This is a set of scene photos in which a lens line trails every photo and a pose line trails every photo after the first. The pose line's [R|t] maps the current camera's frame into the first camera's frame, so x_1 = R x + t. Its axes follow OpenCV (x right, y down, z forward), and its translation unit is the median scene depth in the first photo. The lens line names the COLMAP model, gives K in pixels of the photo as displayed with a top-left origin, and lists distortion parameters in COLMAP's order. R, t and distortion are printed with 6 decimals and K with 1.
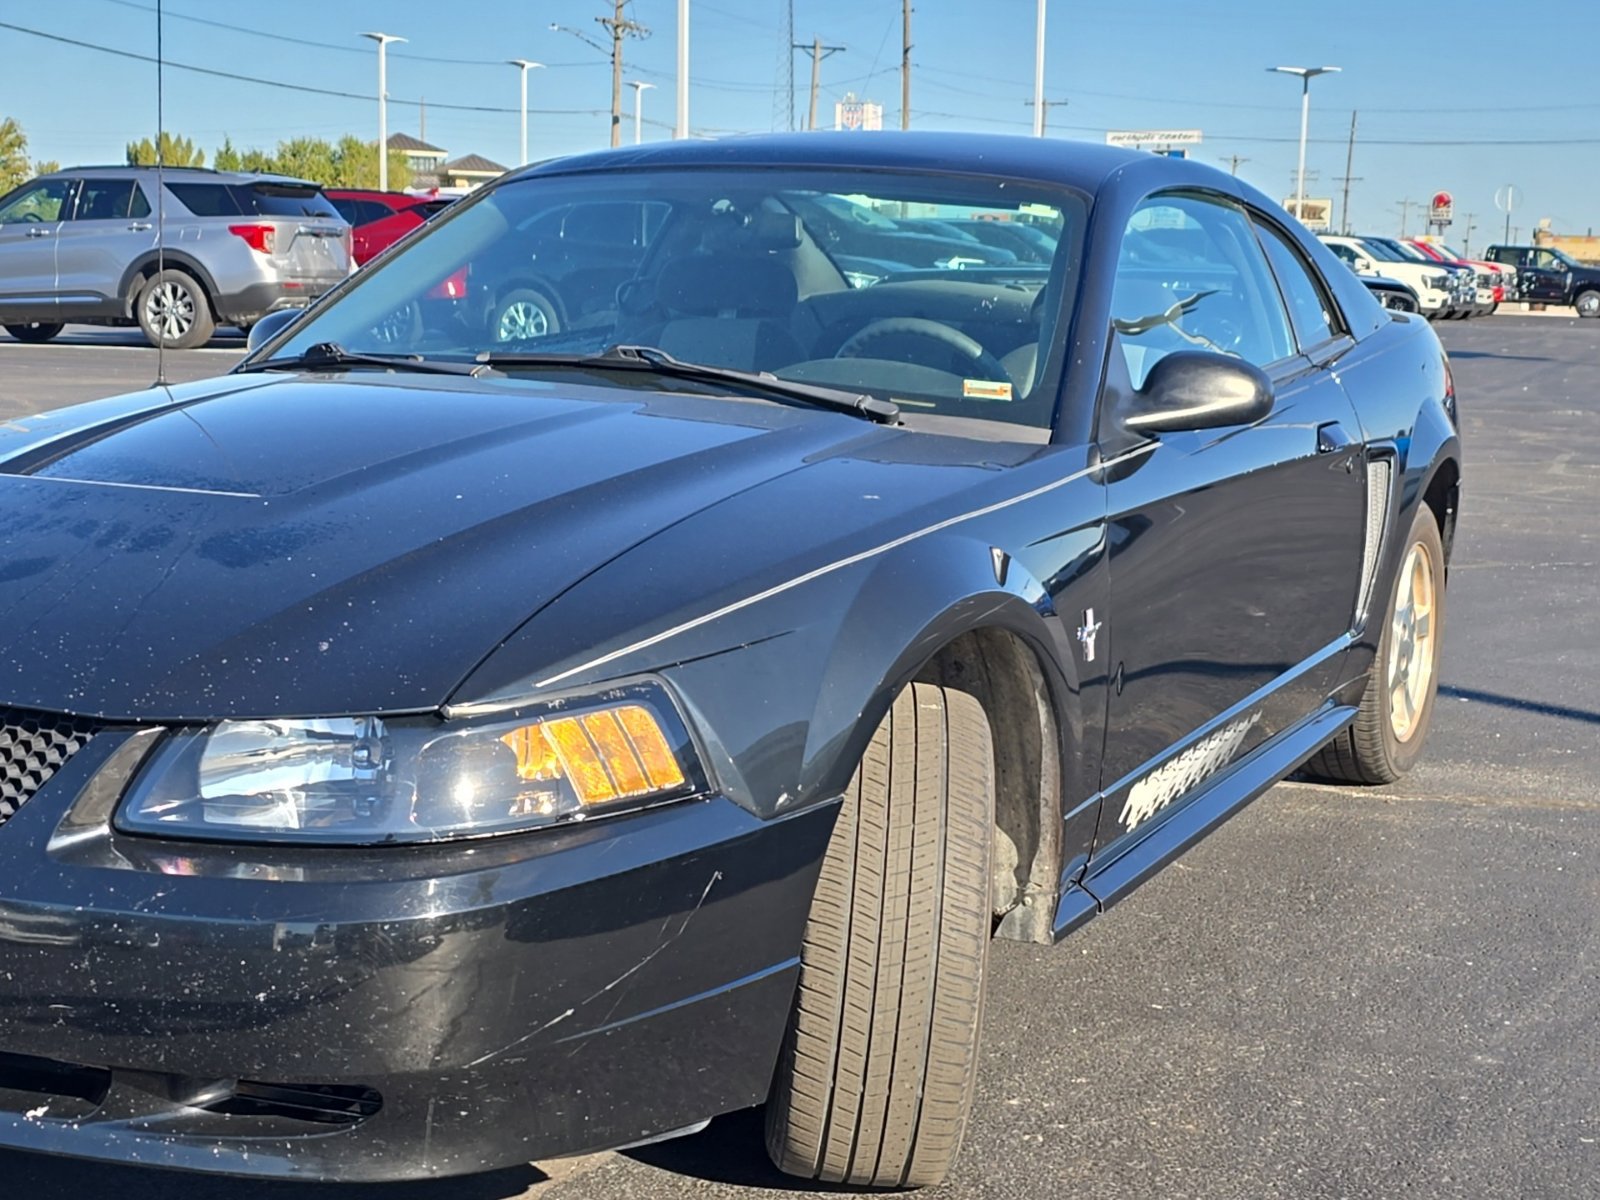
lens RADIAL K [[2550.2, 0, 827.0], [0, 2550.2, 603.2], [0, 0, 1]] dist [0.193420, -0.631026]
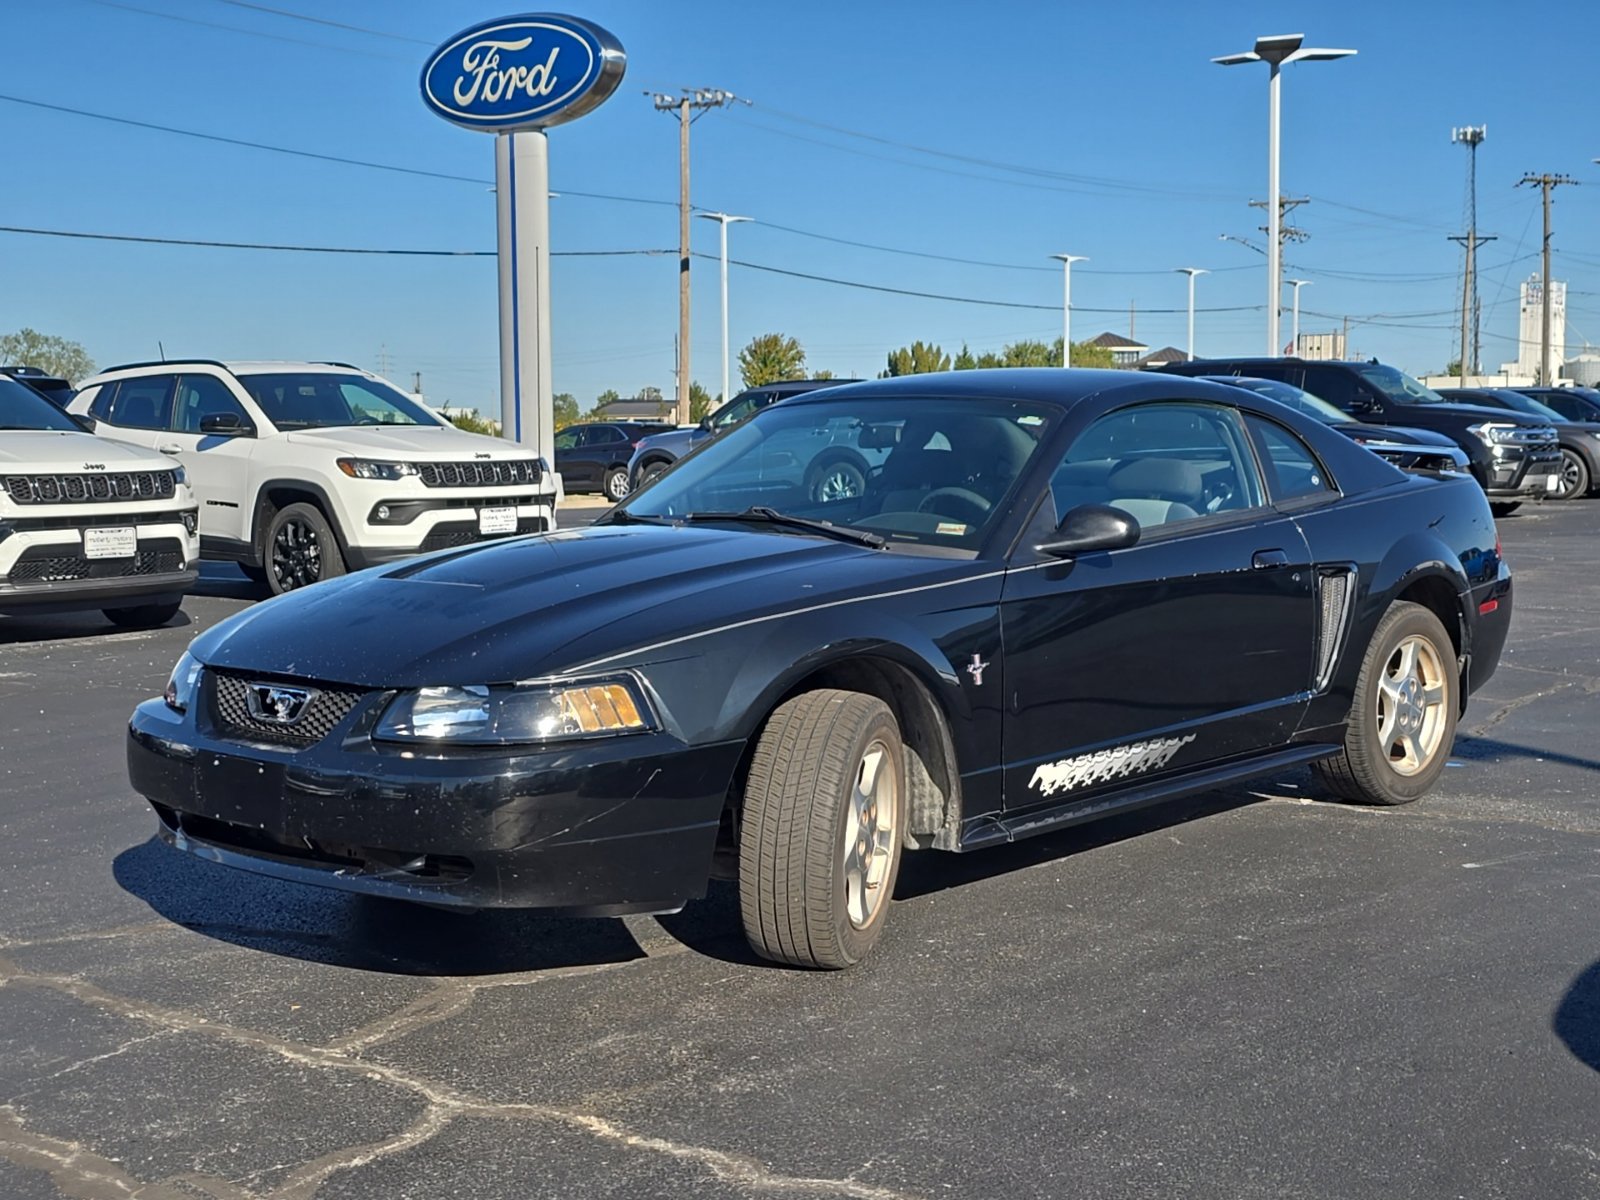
lens RADIAL K [[2386.8, 0, 800.0], [0, 2386.8, 600.0], [0, 0, 1]] dist [0.215417, -0.852537]
pose [[0.944927, -0.006656, -0.327213, 0.501574], [-0.014437, 0.997972, -0.061991, 0.065273], [0.326962, 0.063301, 0.942915, -0.540046]]
